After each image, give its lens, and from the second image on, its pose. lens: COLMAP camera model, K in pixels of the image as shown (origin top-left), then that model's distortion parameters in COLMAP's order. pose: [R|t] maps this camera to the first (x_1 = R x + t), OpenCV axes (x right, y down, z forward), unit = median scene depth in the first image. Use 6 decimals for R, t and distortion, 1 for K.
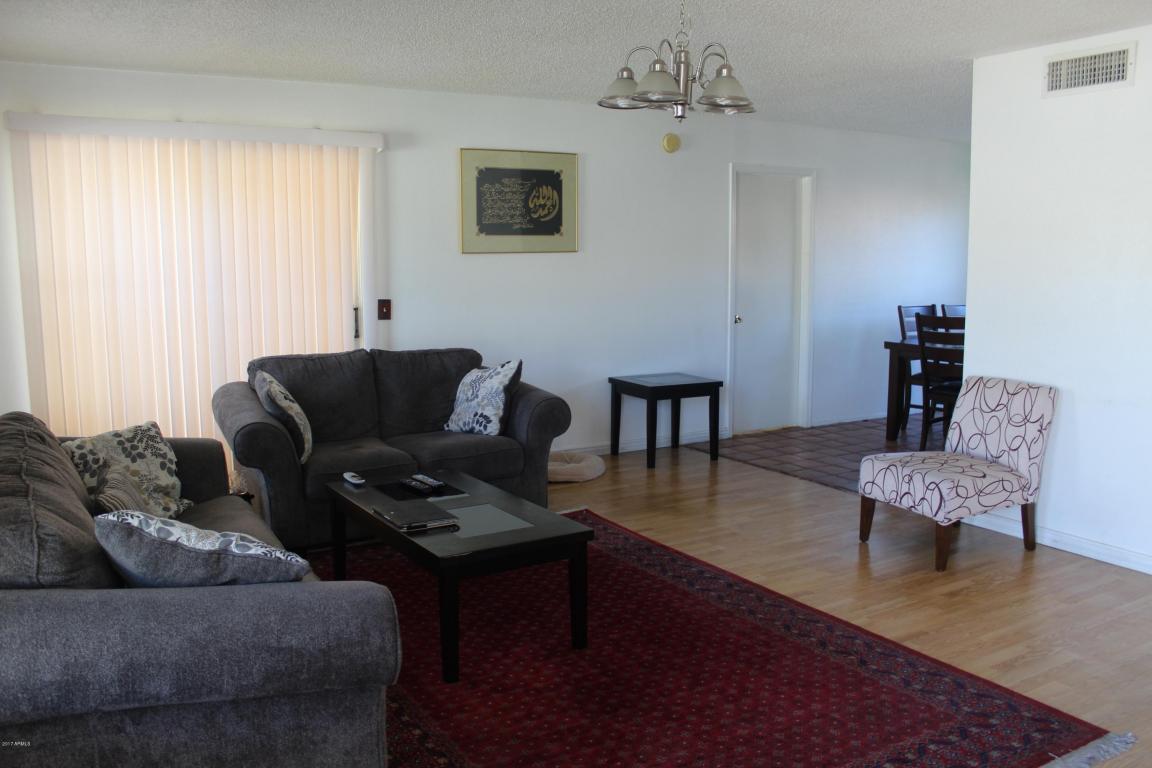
lens RADIAL K [[975.1, 0, 576.0], [0, 975.1, 384.0], [0, 0, 1]] dist [-0.161421, 0.172472]
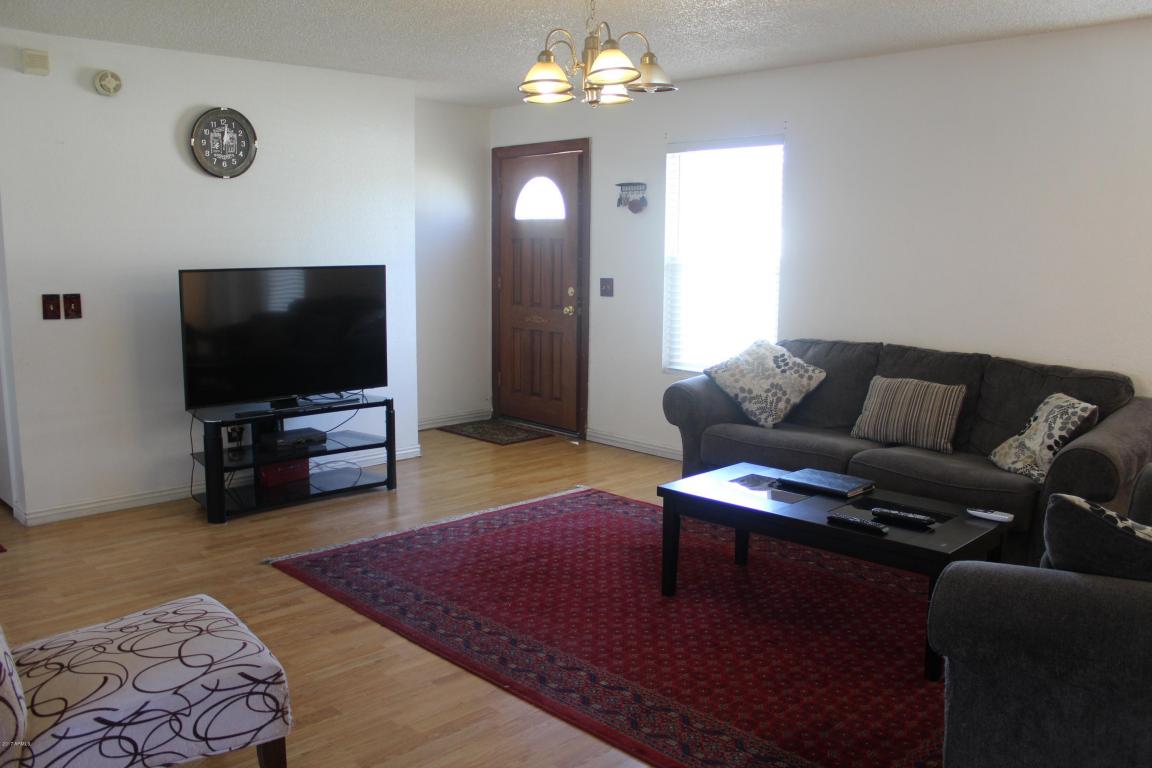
lens RADIAL K [[975.1, 0, 576.0], [0, 975.1, 384.0], [0, 0, 1]] dist [-0.161421, 0.172472]
pose [[-0.973511, 0.031317, -0.226485, 0.318259], [-0.033440, 0.960421, 0.276538, -0.238817], [0.226181, 0.276787, -0.933933, 1.766495]]
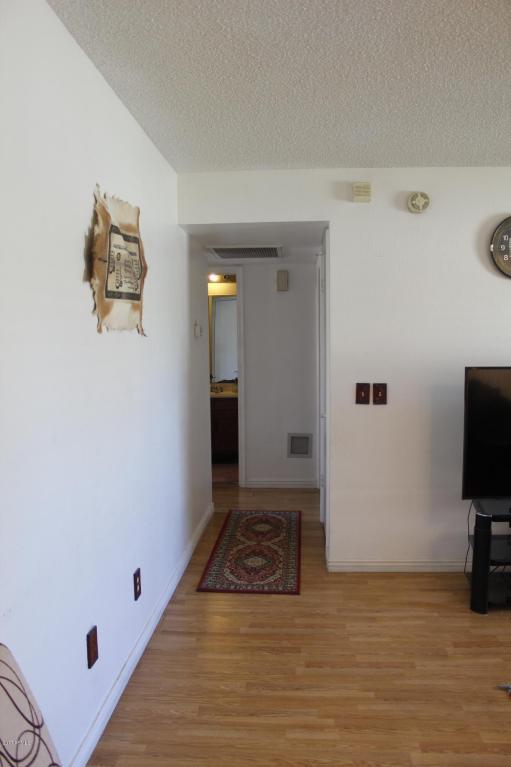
lens RADIAL K [[649.3, 0, 255.0], [0, 649.3, 373.8], [0, 0, 1]] dist [-0.161421, 0.172472]
pose [[-0.819878, -0.030971, 0.571699, 0.271935], [0.087835, 0.979911, 0.179050, -0.198009], [-0.565760, 0.197014, -0.800688, 1.343678]]
